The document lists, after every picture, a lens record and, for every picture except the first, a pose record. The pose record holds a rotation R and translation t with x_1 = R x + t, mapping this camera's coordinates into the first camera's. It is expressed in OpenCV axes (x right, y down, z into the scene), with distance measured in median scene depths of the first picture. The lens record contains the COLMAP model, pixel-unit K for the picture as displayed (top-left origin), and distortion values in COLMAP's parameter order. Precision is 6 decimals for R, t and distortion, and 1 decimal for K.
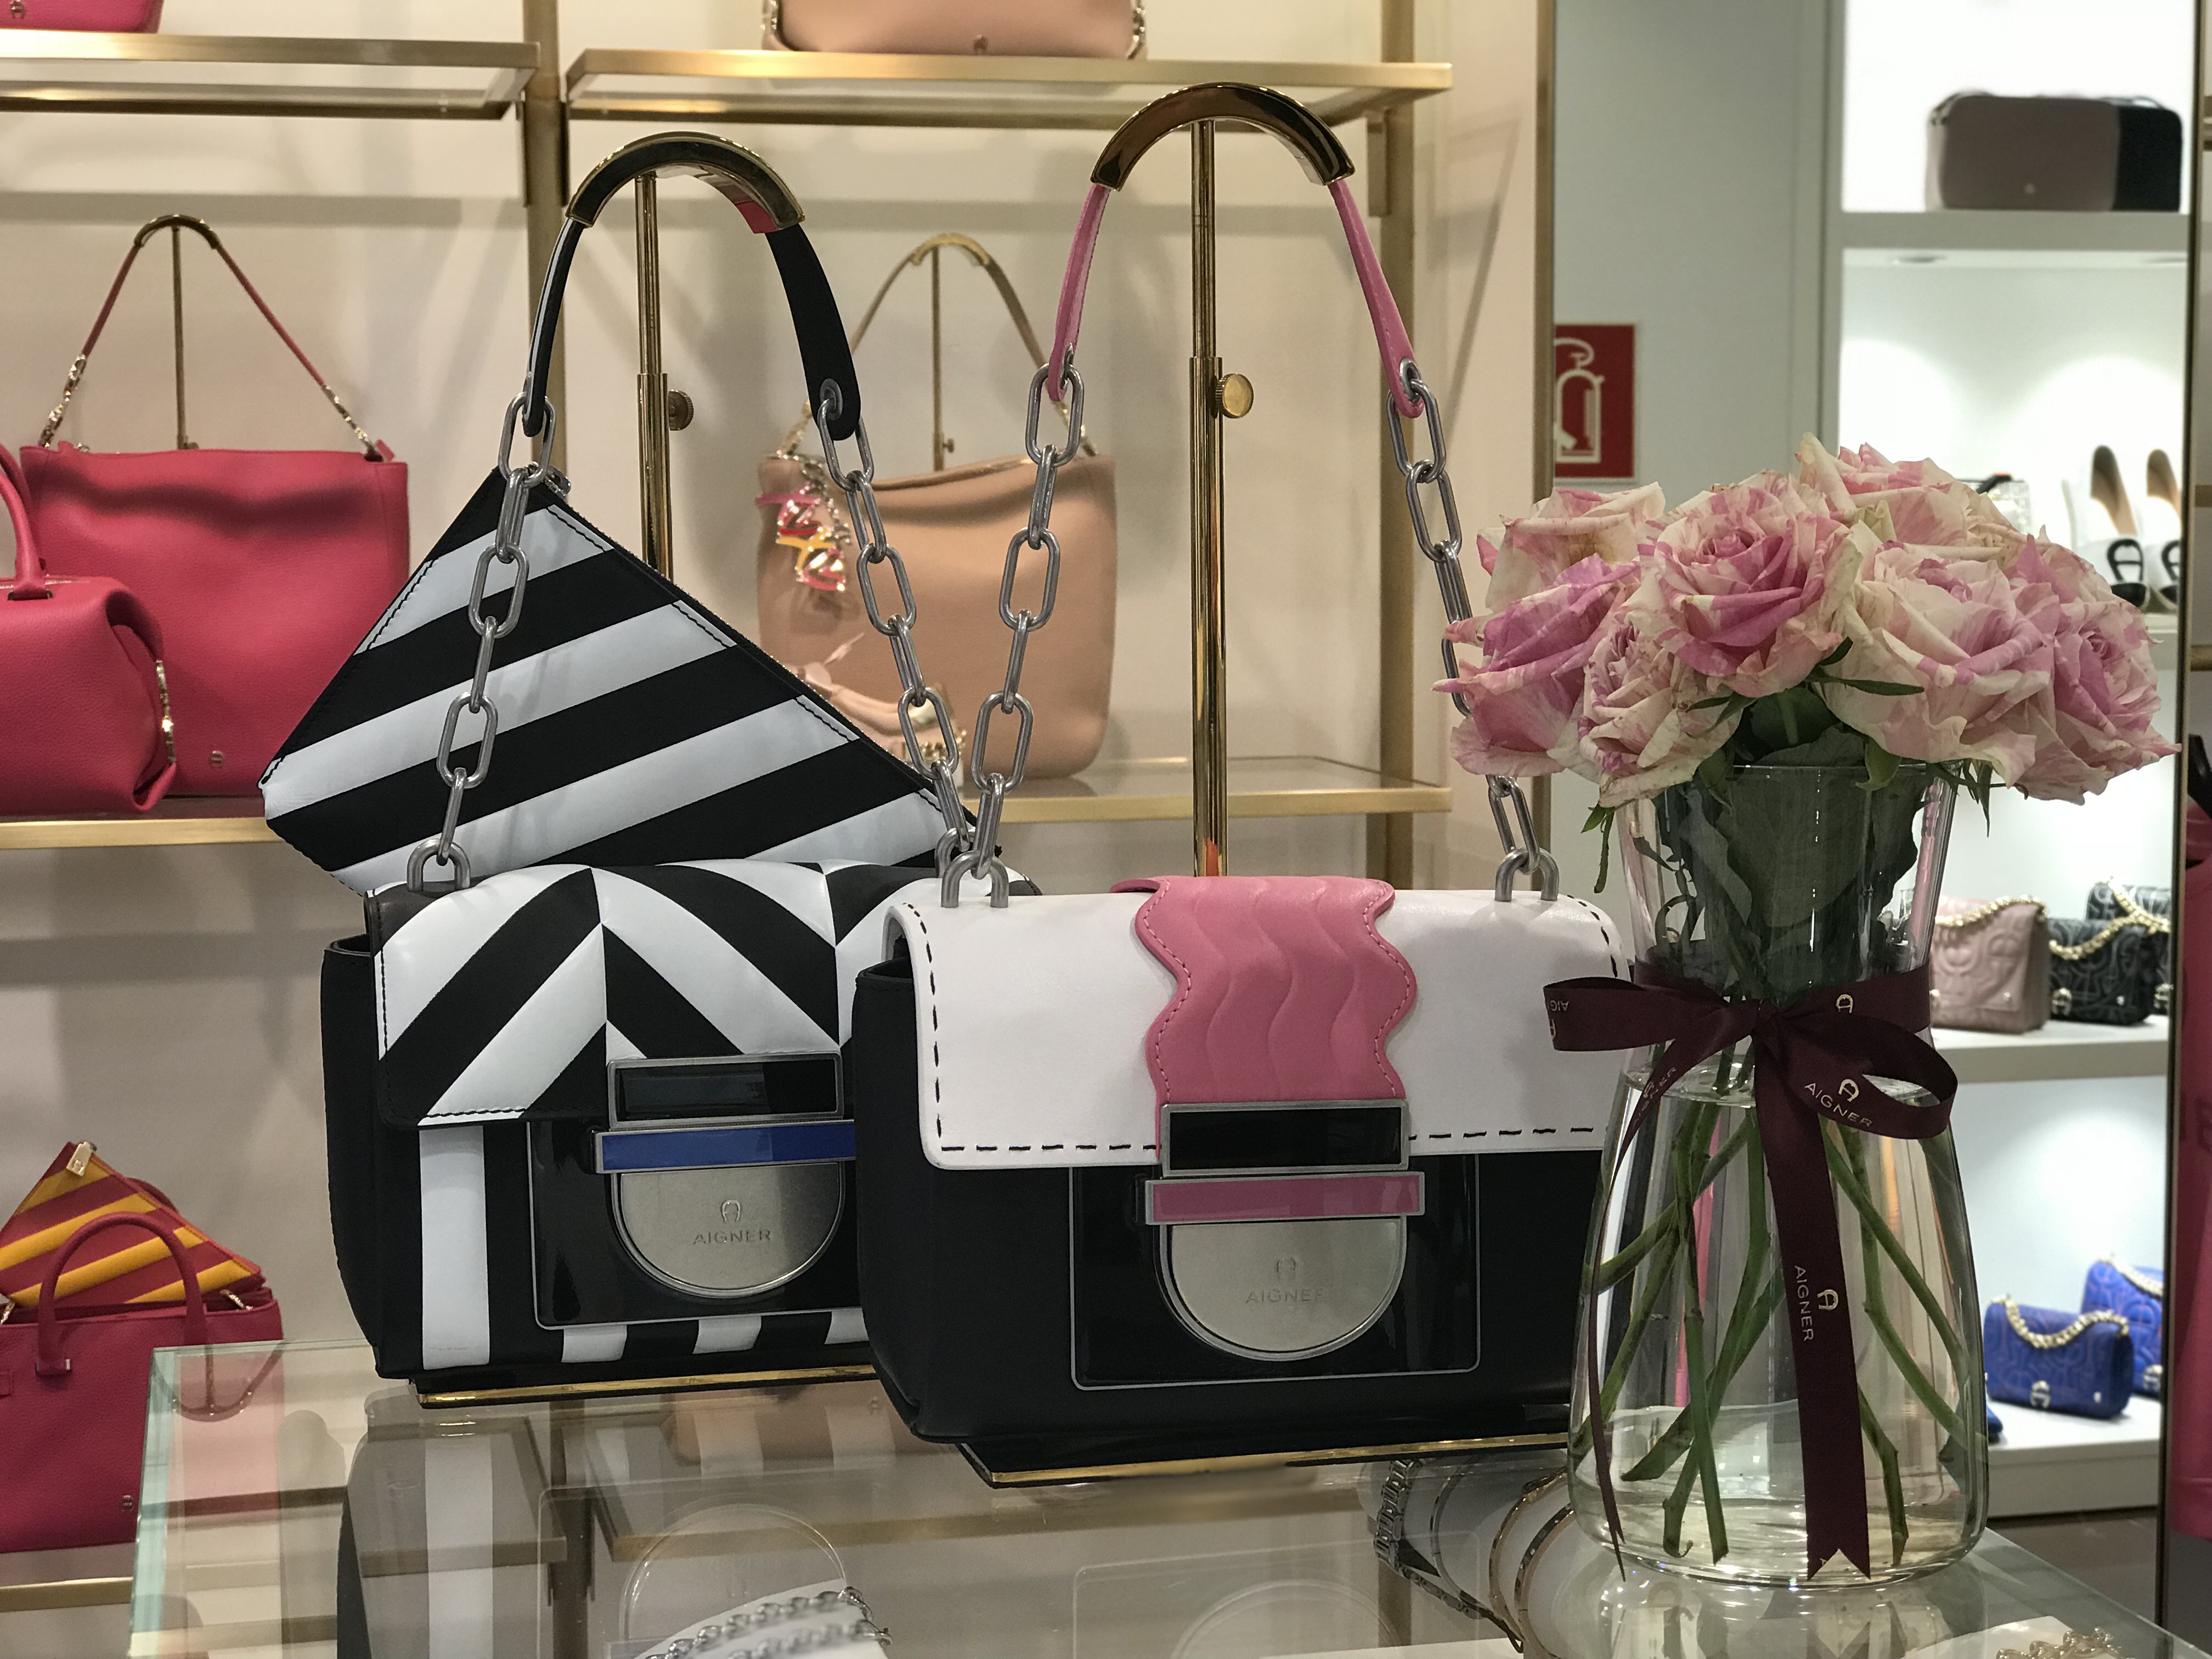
lens RADIAL K [[3665.9, 0, 1105.2], [0, 3665.9, 831.0], [0, 0, 1]] dist [0.076249, 0.000000]
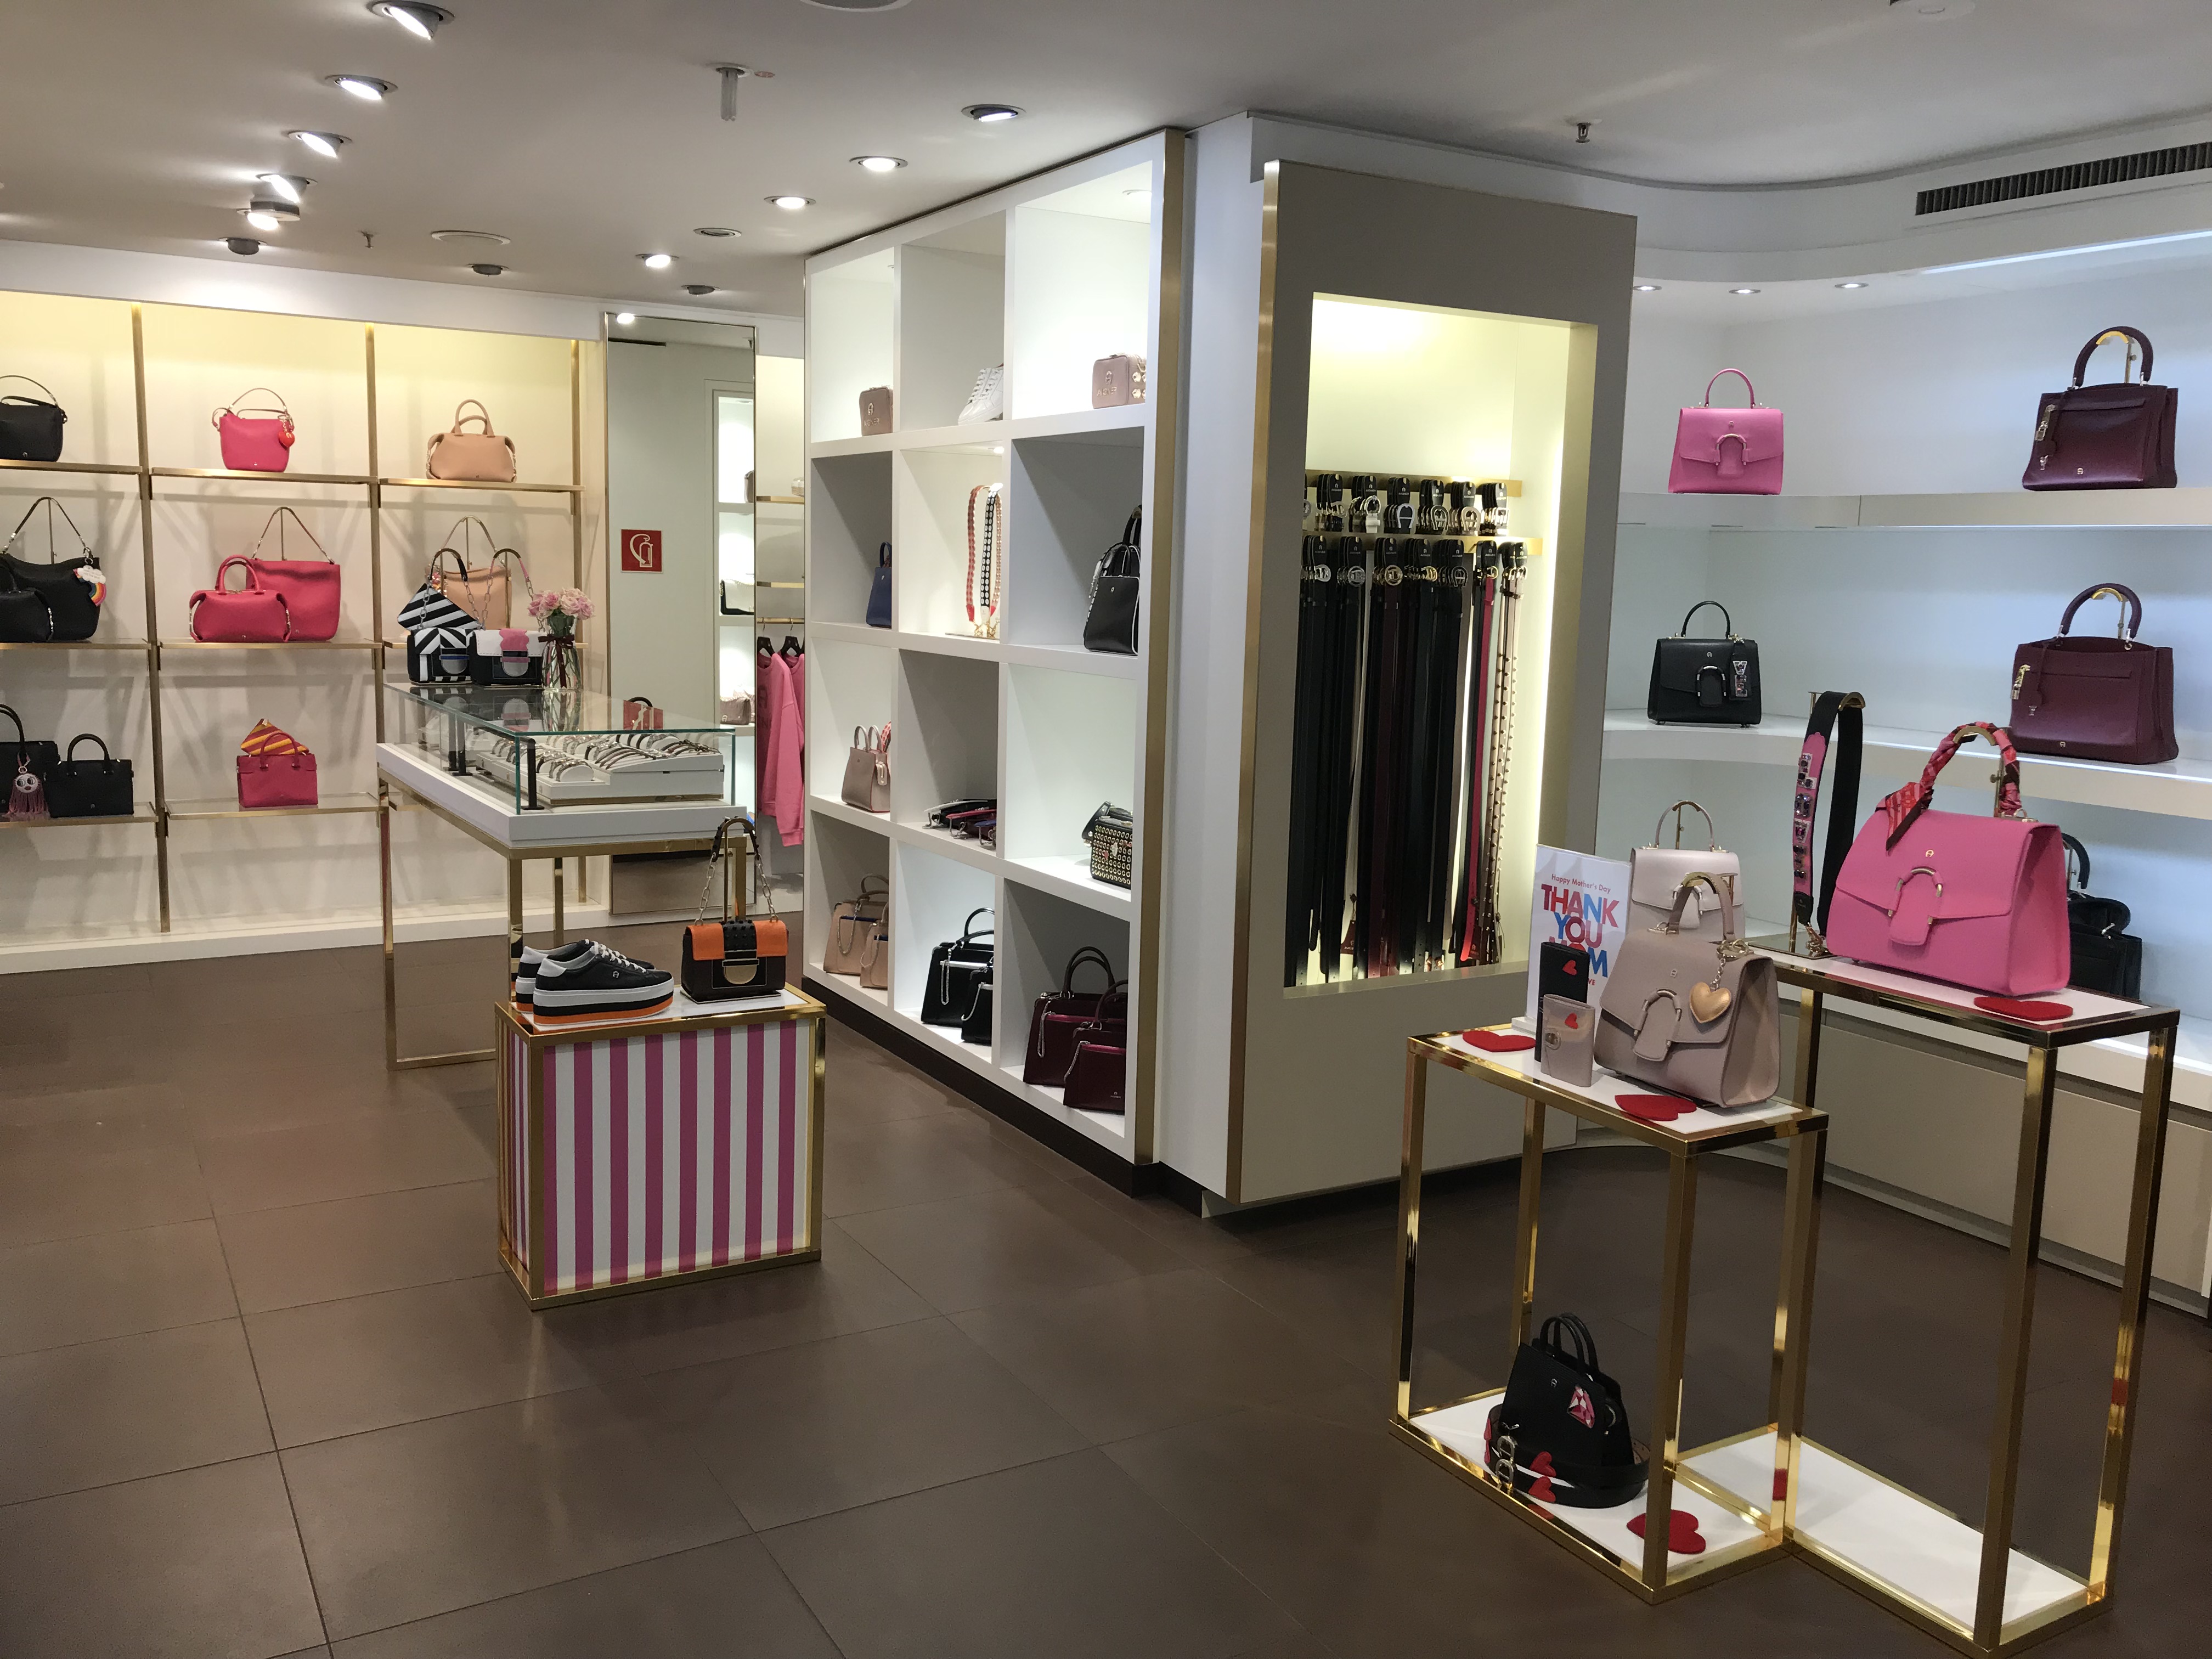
lens RADIAL K [[1827.2, 0, 1057.4], [0, 1827.2, 822.3], [0, 0, 1]] dist [0.003704, -0.000578]
pose [[0.961967, -0.006220, 0.273096, 0.097358], [-0.008122, 0.998647, 0.051355, 0.247627], [-0.273046, -0.051620, 0.960615, -3.813919]]
